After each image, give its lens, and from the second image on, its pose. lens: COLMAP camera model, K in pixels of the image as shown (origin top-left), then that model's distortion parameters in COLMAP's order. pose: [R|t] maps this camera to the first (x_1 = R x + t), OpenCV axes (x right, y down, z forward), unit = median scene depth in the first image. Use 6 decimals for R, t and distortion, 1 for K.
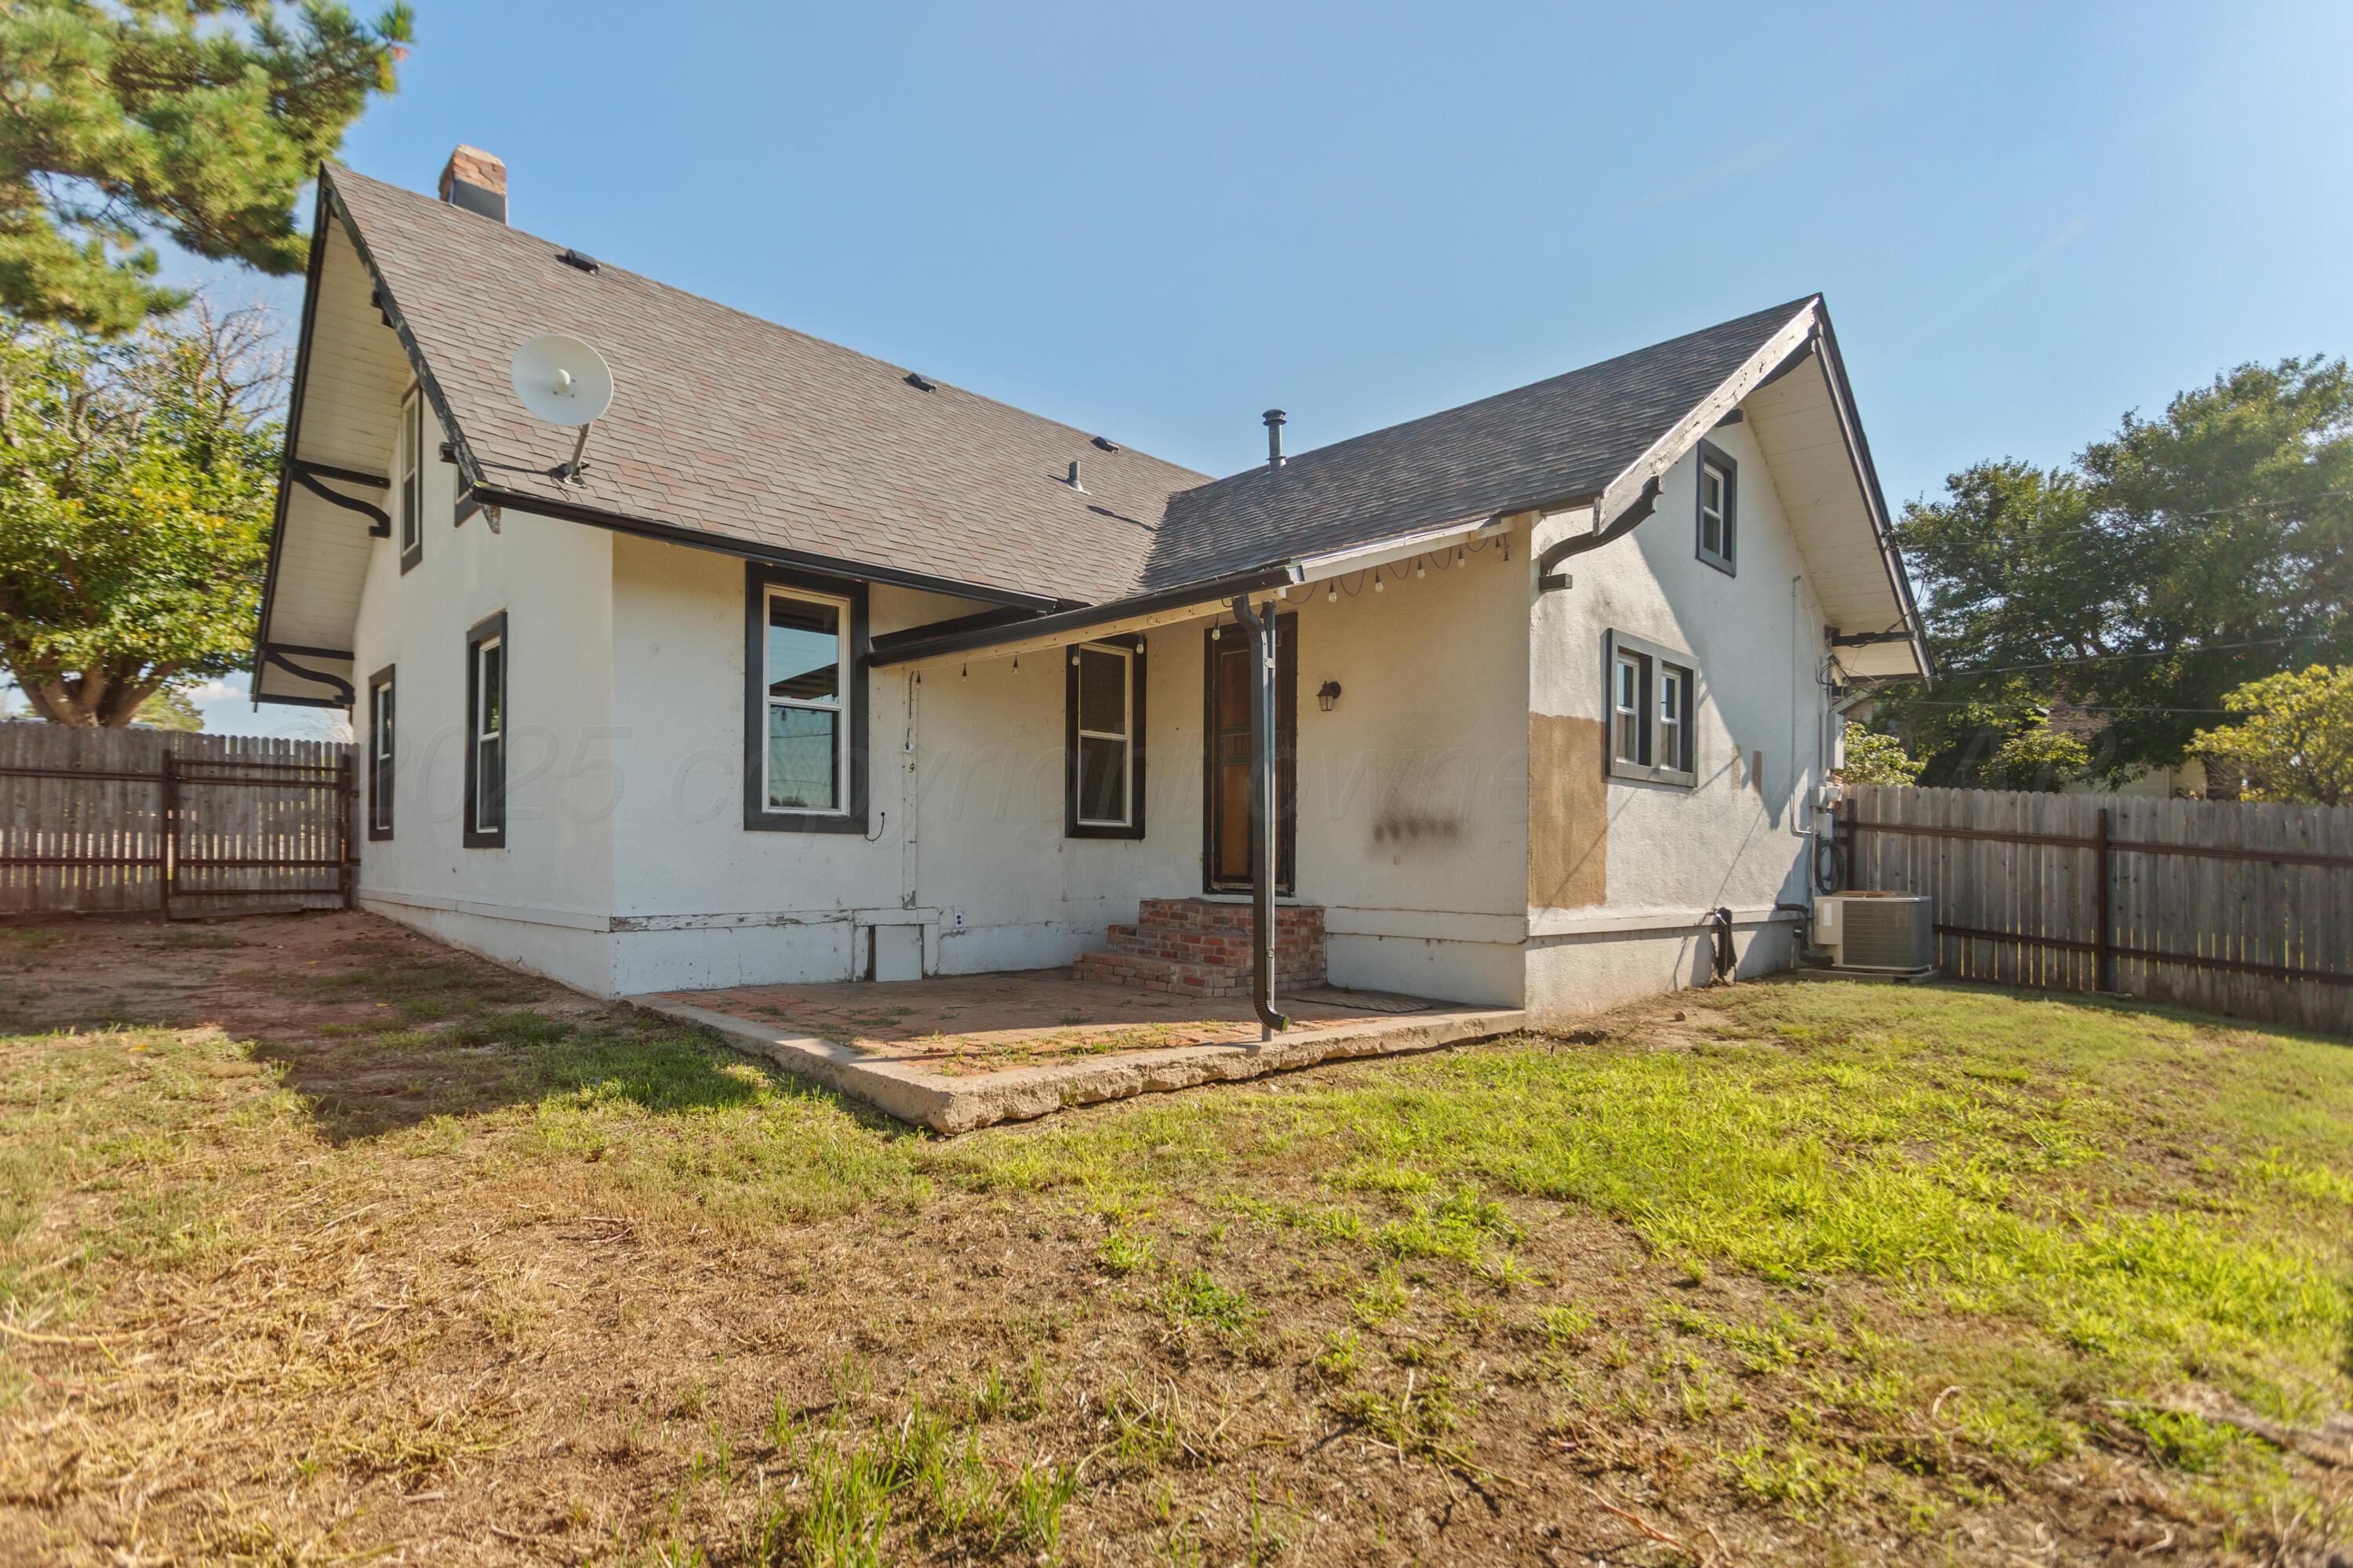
lens RADIAL K [[1122.1, 0, 1167.2], [0, 1122.1, 878.8], [0, 0, 1]] dist [-0.001010, -0.000221]
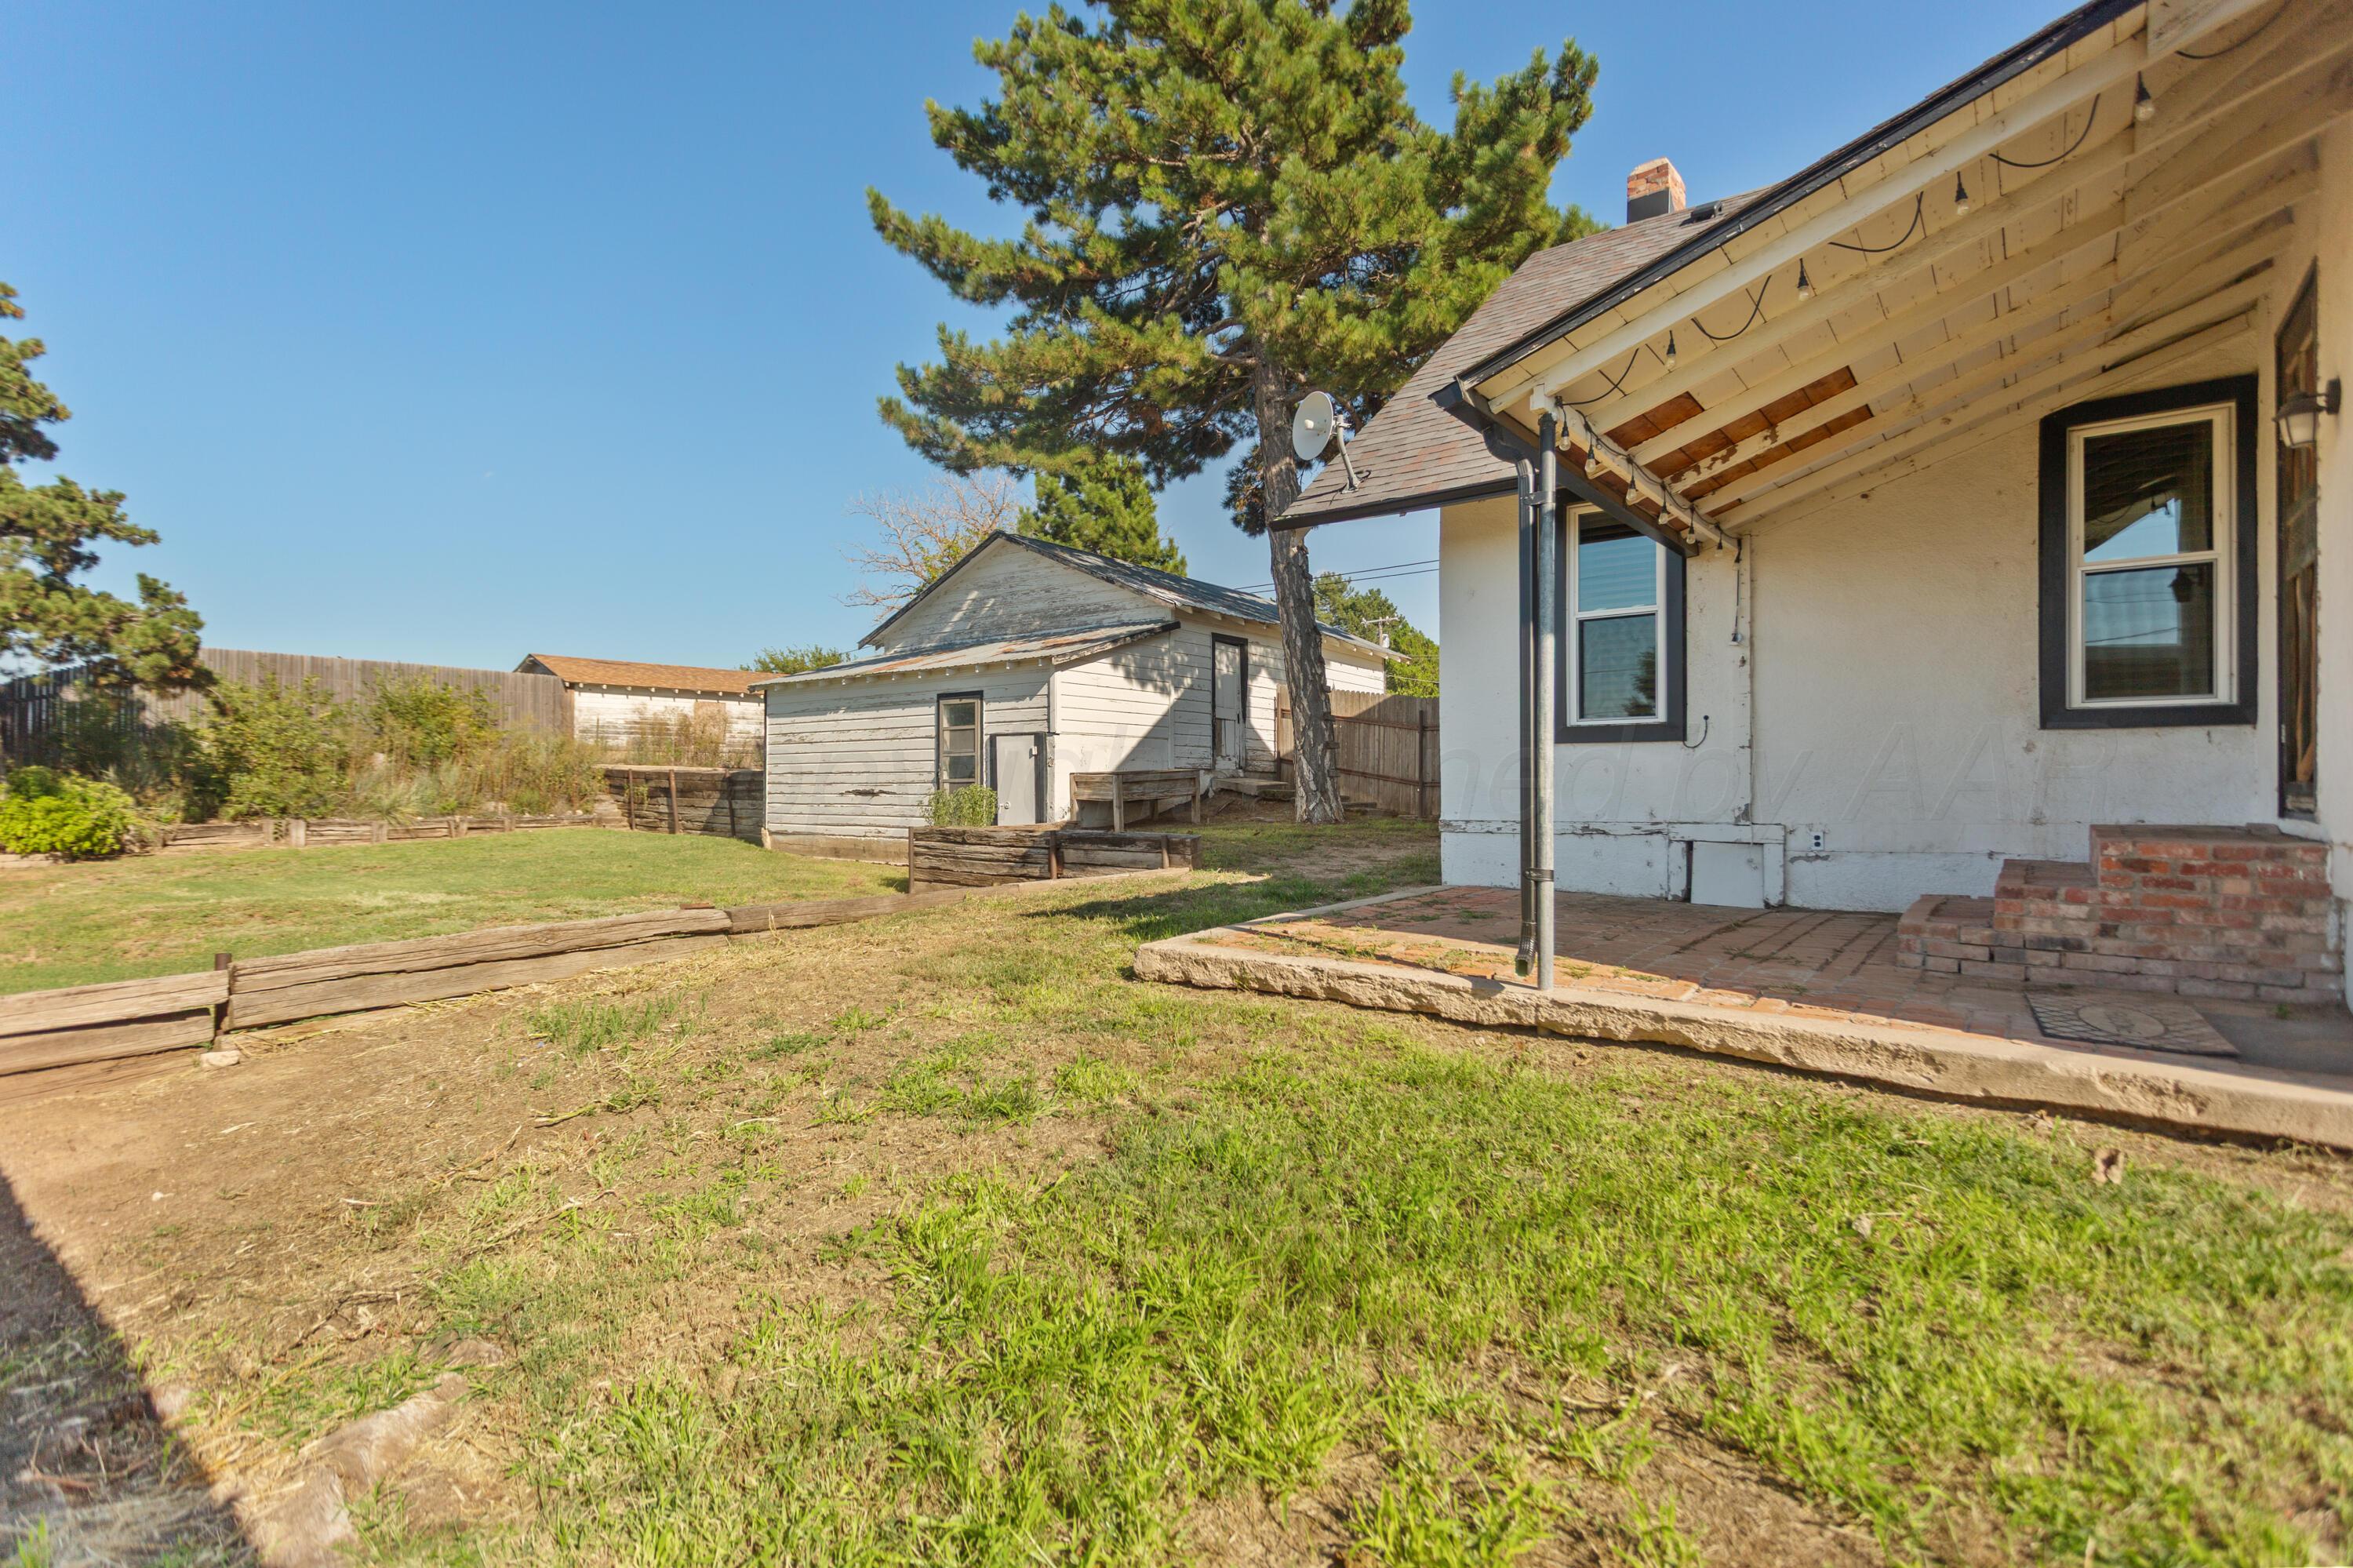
lens RADIAL K [[1122.1, 0, 1176.5], [0, 1122.1, 776.6], [0, 0, 1]] dist [-0.001010, -0.000221]
pose [[0.149931, -0.018398, -0.988525, 0.681523], [-0.010167, 0.999745, -0.020149, 0.013962], [0.988644, 0.013071, 0.149706, 0.533103]]
